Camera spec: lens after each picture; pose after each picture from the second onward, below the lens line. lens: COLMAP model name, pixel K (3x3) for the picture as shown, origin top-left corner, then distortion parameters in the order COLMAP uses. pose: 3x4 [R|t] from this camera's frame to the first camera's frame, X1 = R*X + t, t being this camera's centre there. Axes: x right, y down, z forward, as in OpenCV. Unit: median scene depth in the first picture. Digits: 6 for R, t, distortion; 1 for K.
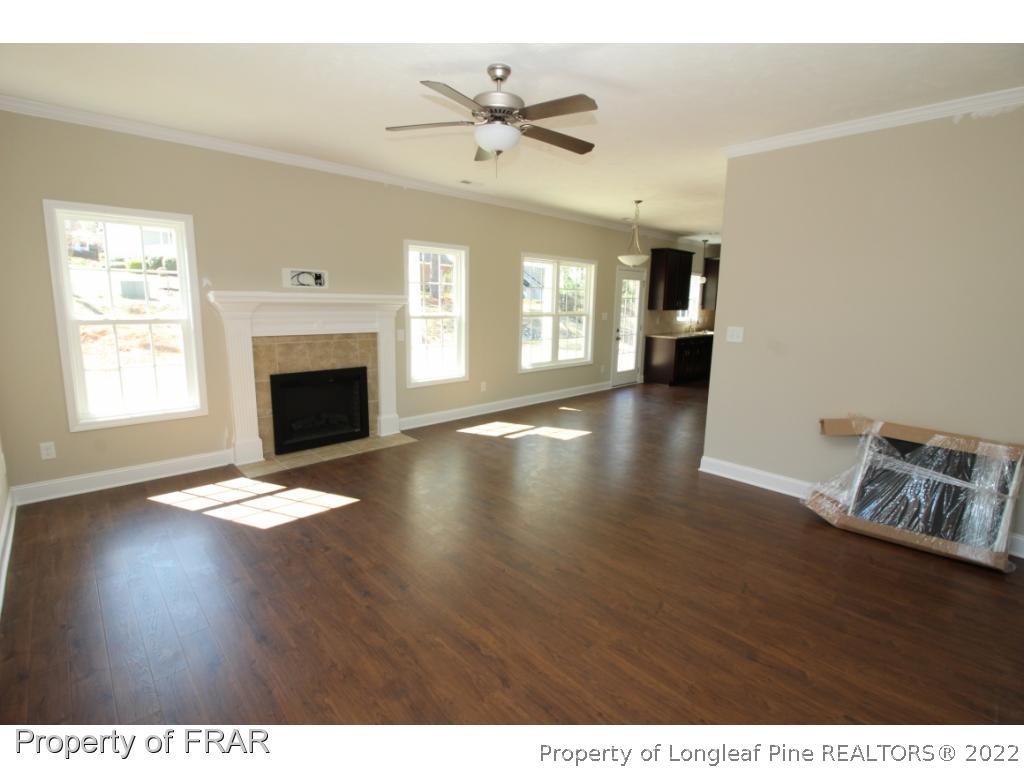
lens RADIAL K [[471.3, 0, 513.3], [0, 471.3, 379.9], [0, 0, 1]] dist [0.000274, -0.014316]
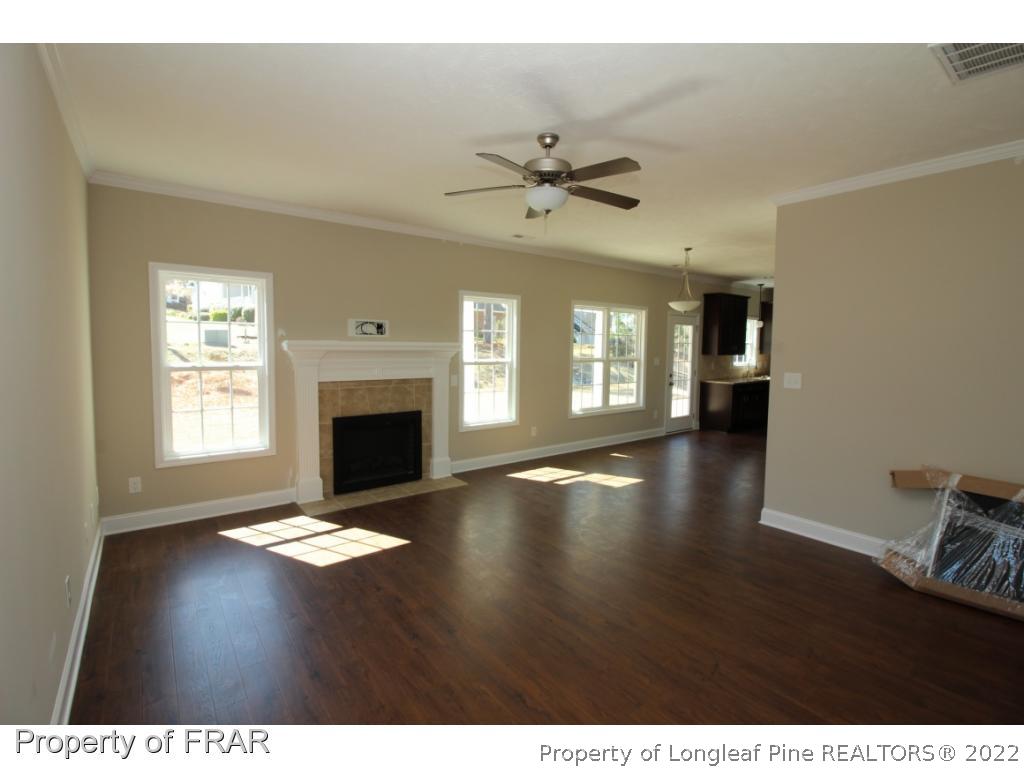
lens RADIAL K [[471.3, 0, 513.3], [0, 471.3, 379.9], [0, 0, 1]] dist [0.000274, -0.014316]
pose [[0.994022, 0.000566, -0.109181, 0.005448], [-0.010806, 0.995587, -0.093222, -0.001457], [0.108647, 0.093844, 0.989641, -0.019605]]
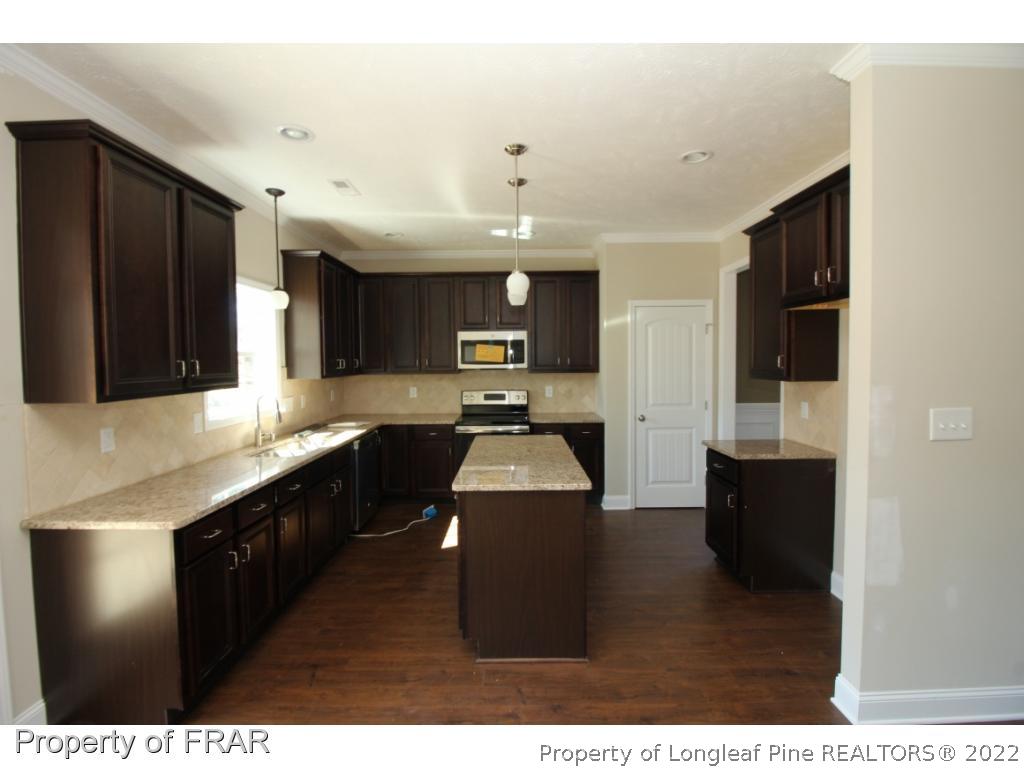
lens RADIAL K [[471.3, 0, 513.3], [0, 471.3, 379.9], [0, 0, 1]] dist [0.000274, -0.014316]
pose [[0.688557, -0.053382, 0.723215, 0.634919], [0.140263, 0.988258, -0.060595, -0.255516], [-0.711488, 0.143163, 0.687960, 1.535598]]
